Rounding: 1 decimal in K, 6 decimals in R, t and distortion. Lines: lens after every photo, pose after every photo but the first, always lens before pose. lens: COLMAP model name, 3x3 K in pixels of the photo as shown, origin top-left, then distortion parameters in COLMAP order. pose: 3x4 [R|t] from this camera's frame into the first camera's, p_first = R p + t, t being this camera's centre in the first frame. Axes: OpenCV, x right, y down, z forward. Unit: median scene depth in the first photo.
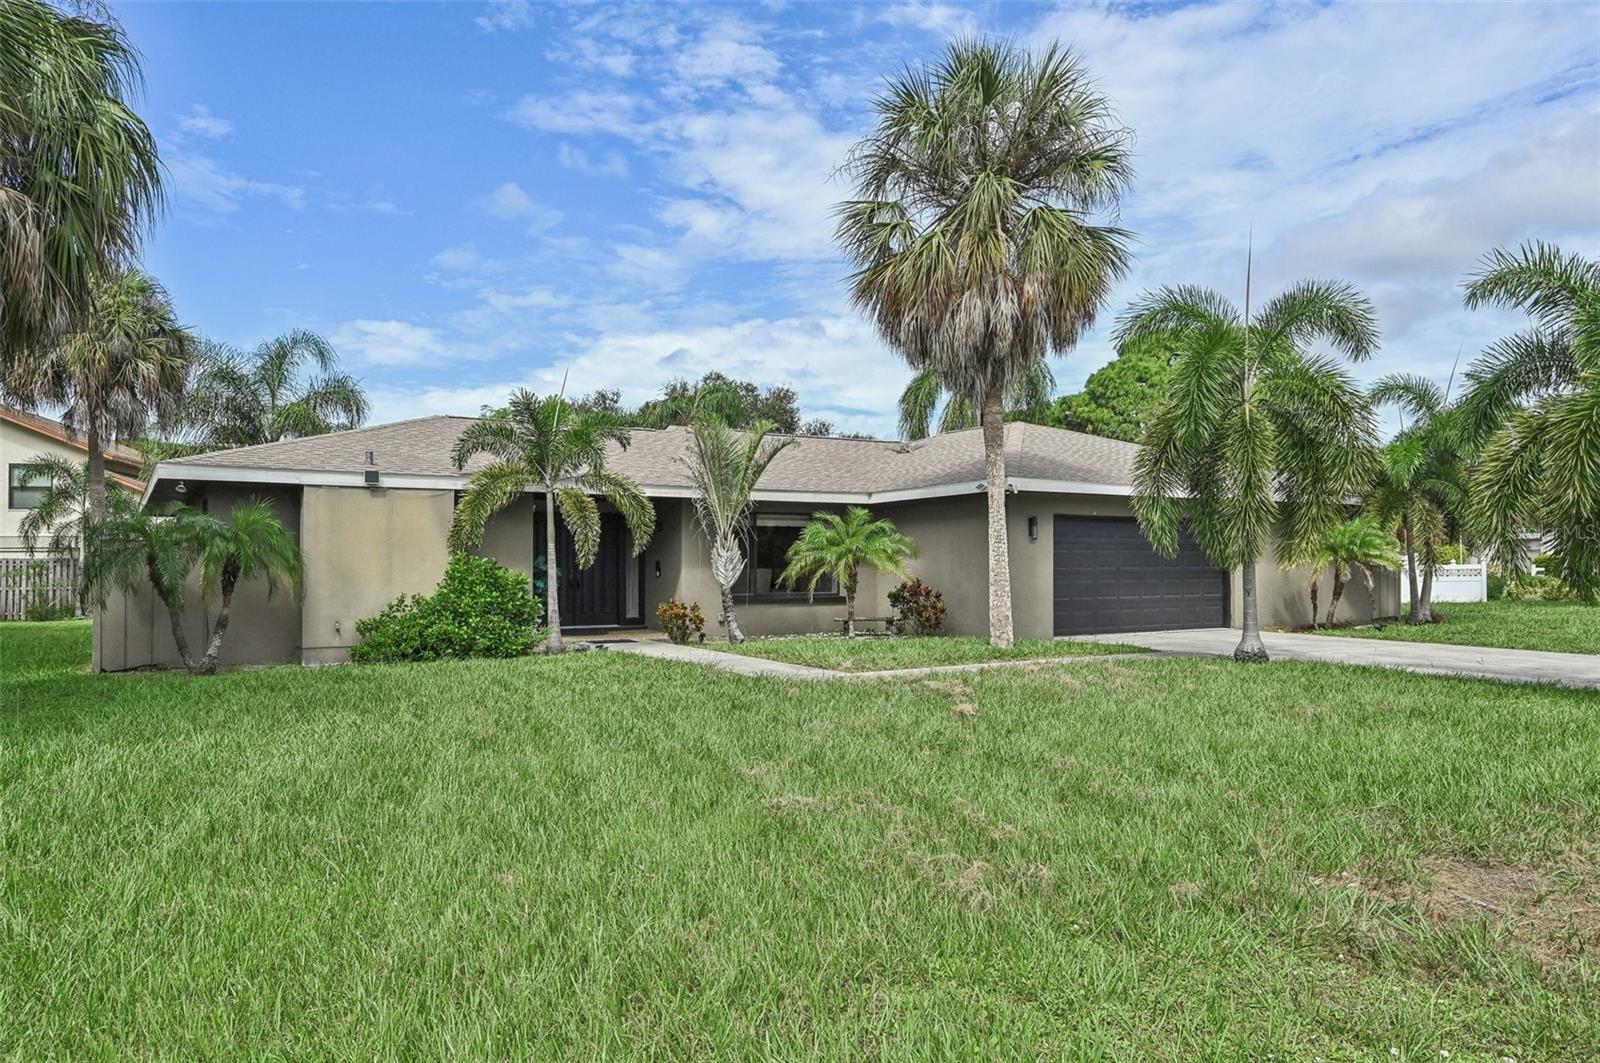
lens RADIAL K [[1029.3, 0, 799.9], [0, 1029.3, 608.4], [0, 0, 1]] dist [-0.003376, 0.000613]
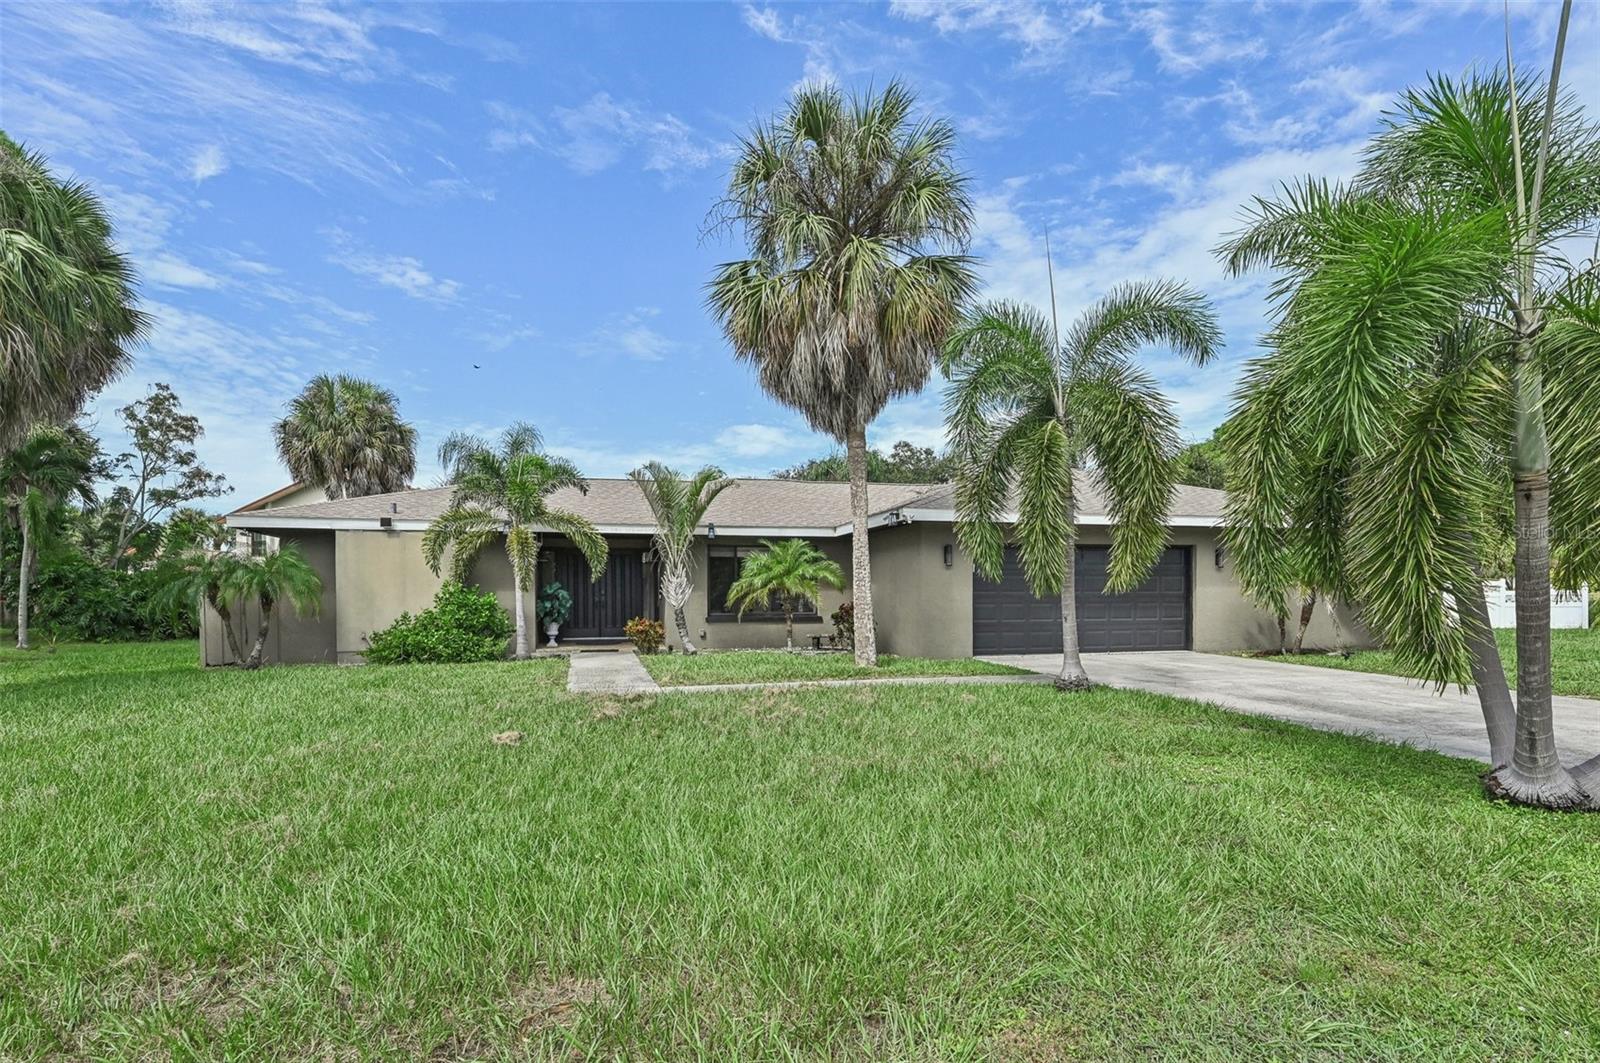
lens RADIAL K [[752.8, 0, 804.0], [0, 752.8, 622.4], [0, 0, 1]] dist [-0.000166, 0.000013]
pose [[0.955721, 0.012575, -0.294007, 0.331269], [-0.011892, 0.999921, 0.004110, -0.009304], [0.294035, -0.000432, 0.955794, 0.211778]]
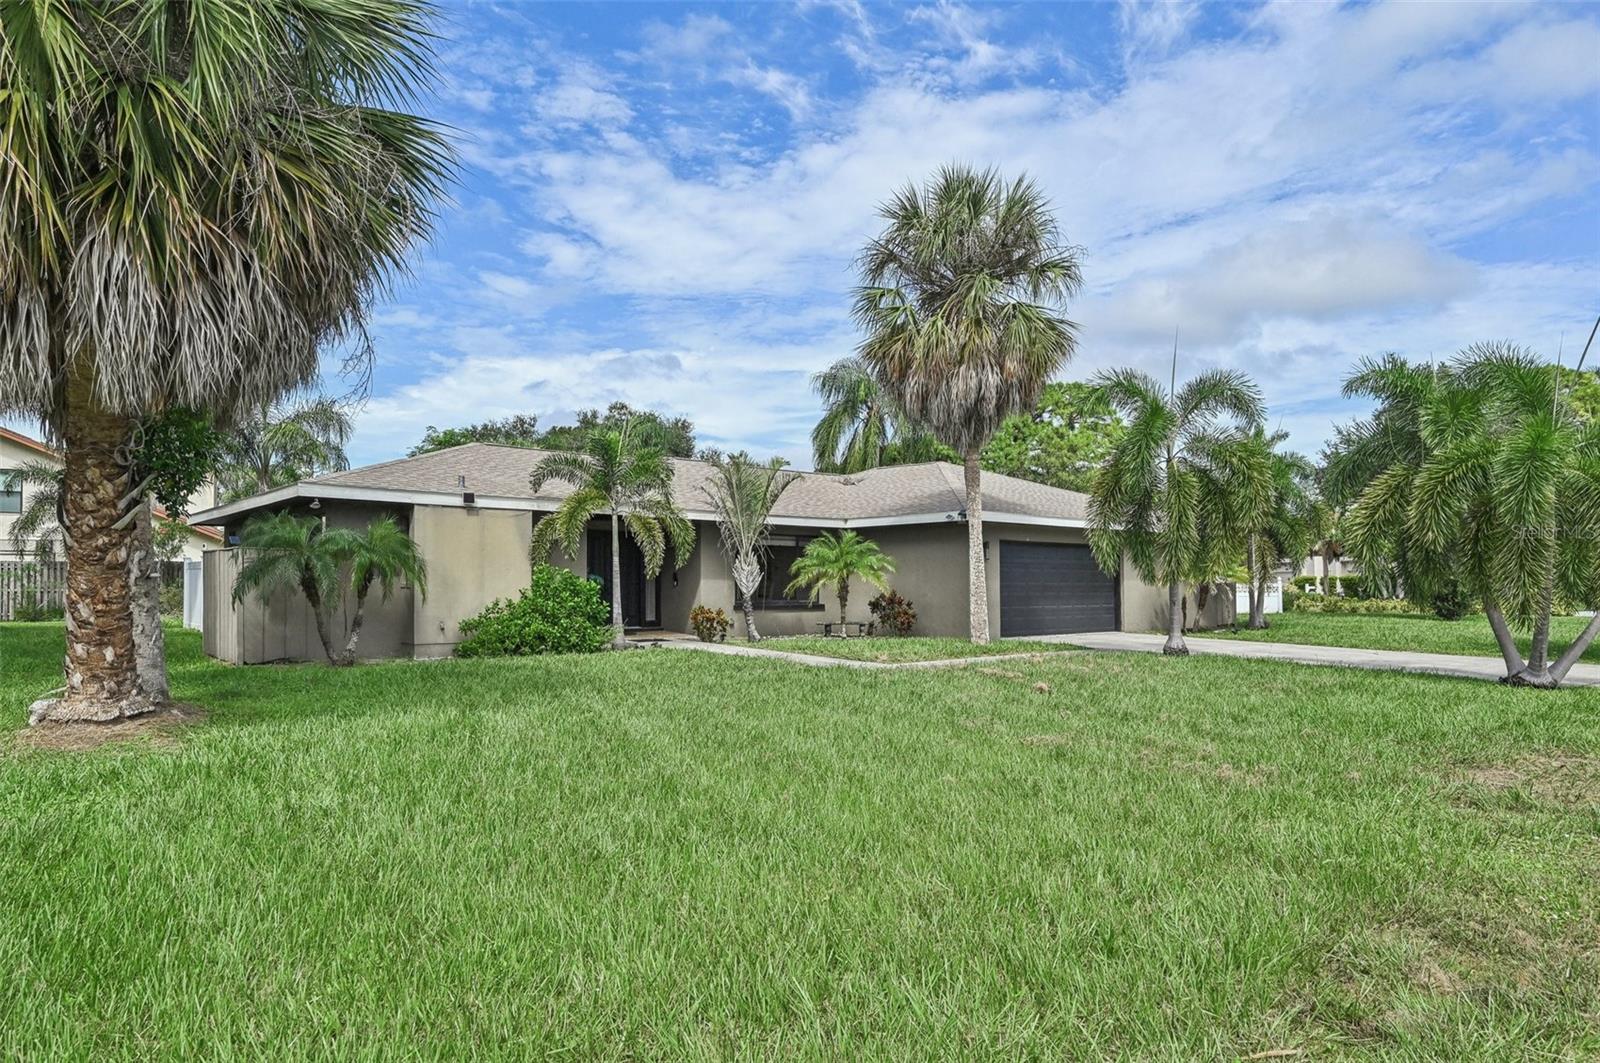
lens RADIAL K [[937.0, 0, 796.8], [0, 937.0, 589.6], [0, 0, 1]] dist [0.021885, 0.001629]
pose [[0.988462, 0.010304, 0.151118, -0.183066], [-0.005970, 0.999558, -0.029110, 0.004367], [-0.151352, 0.027872, 0.988087, -0.096028]]
